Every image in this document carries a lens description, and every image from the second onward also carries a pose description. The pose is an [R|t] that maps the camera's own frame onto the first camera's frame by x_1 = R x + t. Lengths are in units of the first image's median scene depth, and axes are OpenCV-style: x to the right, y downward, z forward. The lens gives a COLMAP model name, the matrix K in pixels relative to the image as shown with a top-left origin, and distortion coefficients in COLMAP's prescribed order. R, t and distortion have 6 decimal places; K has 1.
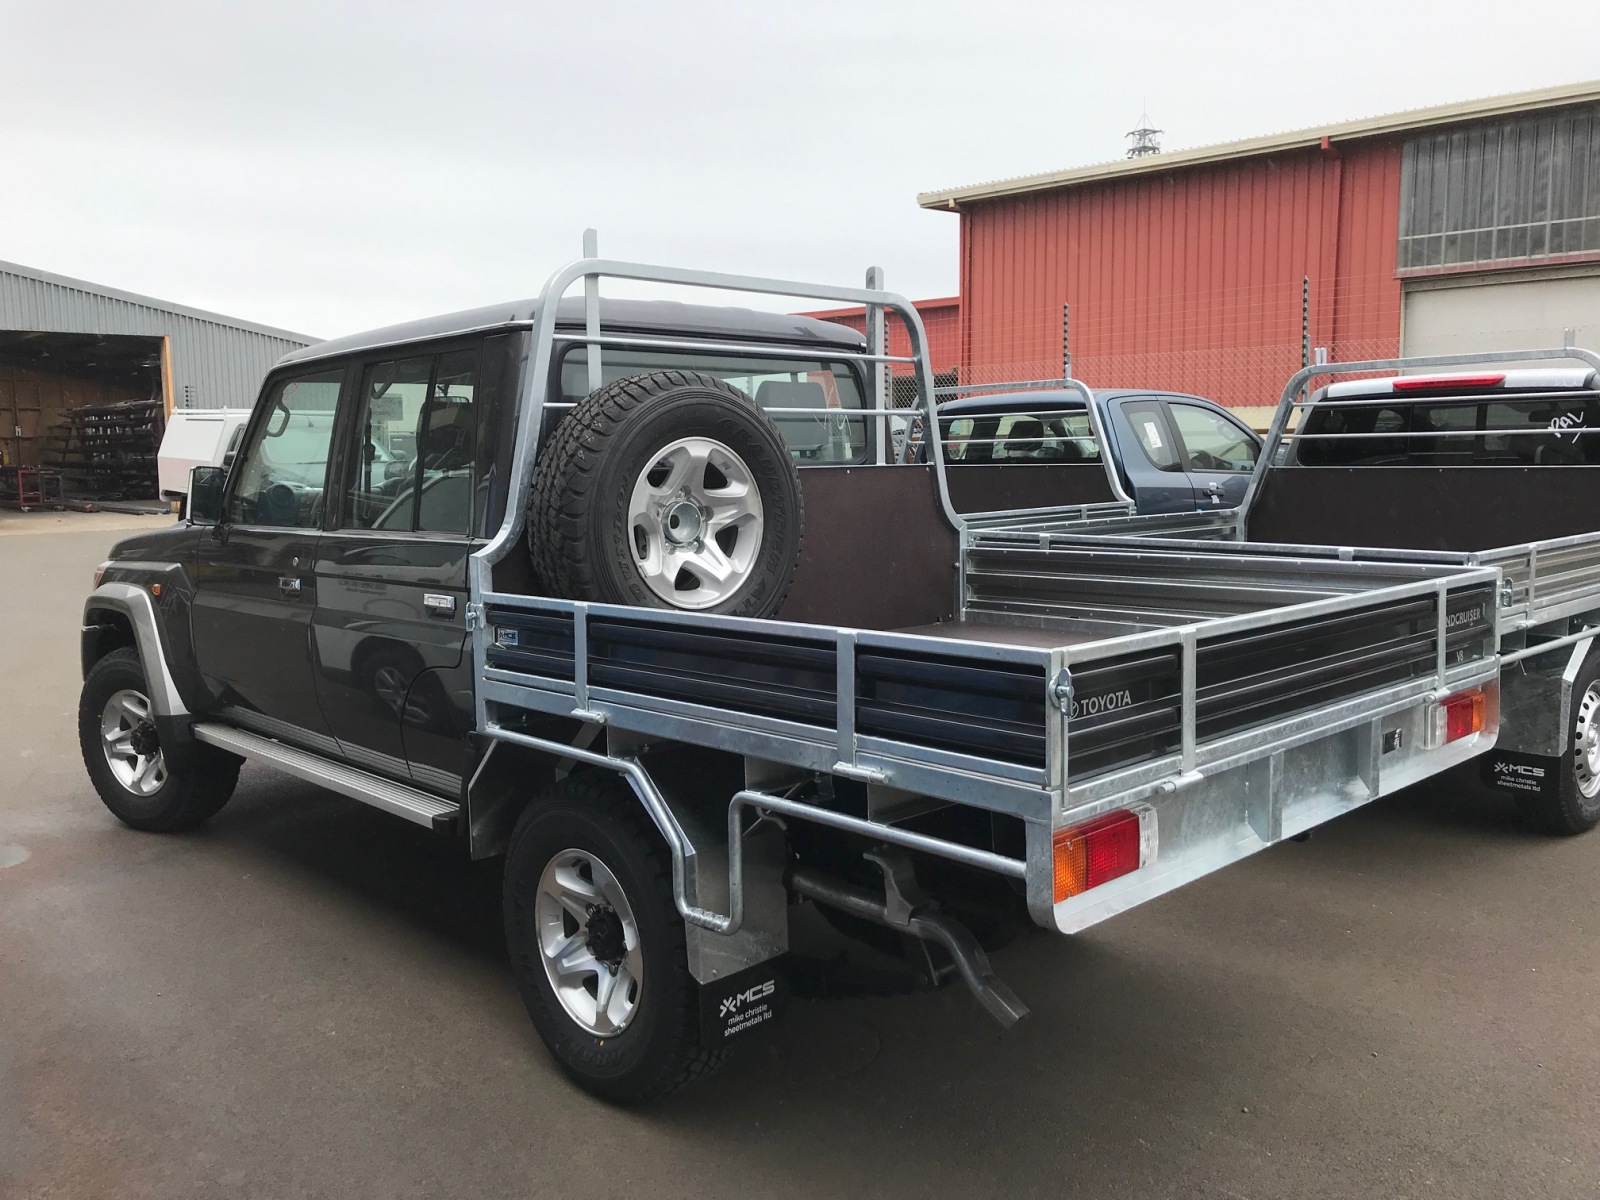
lens RADIAL K [[1301.5, 0, 798.5], [0, 1301.5, 603.3], [0, 0, 1]] dist [0.010256, -0.024932]
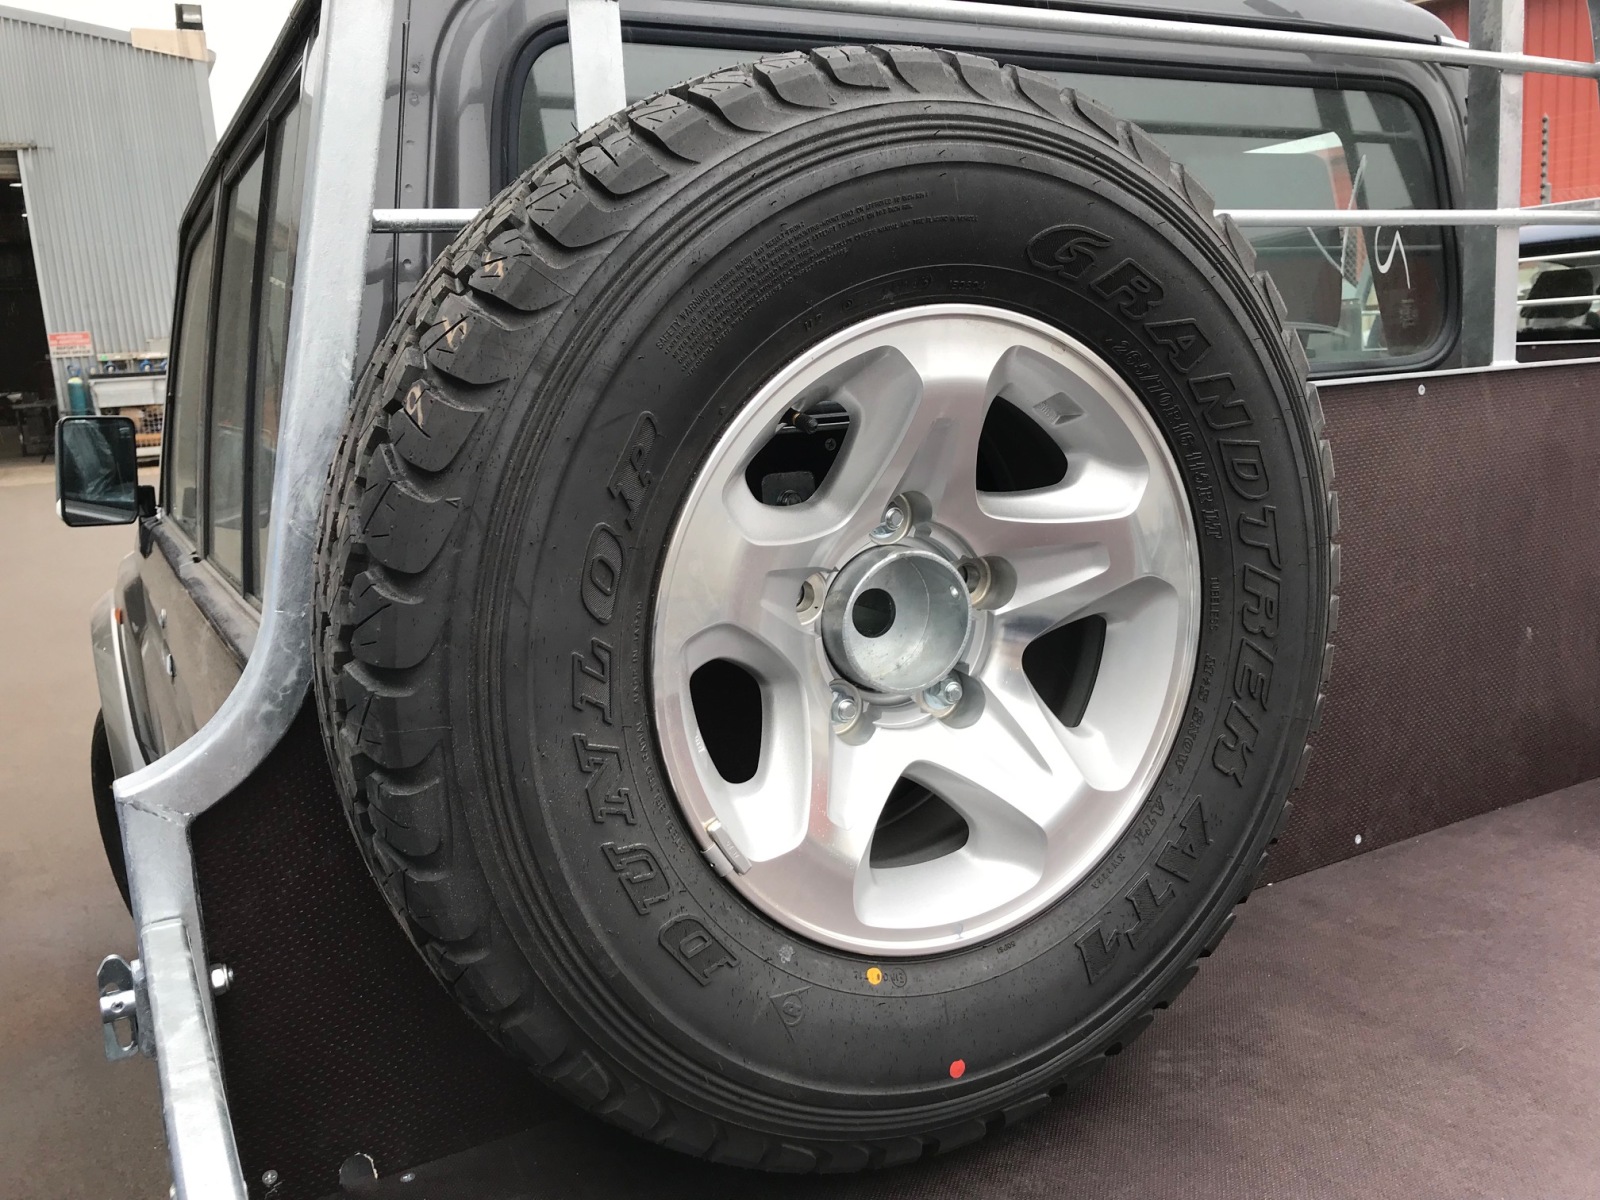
lens RADIAL K [[1301.5, 0, 783.5], [0, 1301.5, 596.6], [0, 0, 1]] dist [0.010256, -0.024932]
pose [[0.963607, 0.005714, -0.267262, -0.038462], [0.014530, 0.997174, 0.073706, -0.086447], [0.266928, -0.074907, 0.960801, 0.713176]]
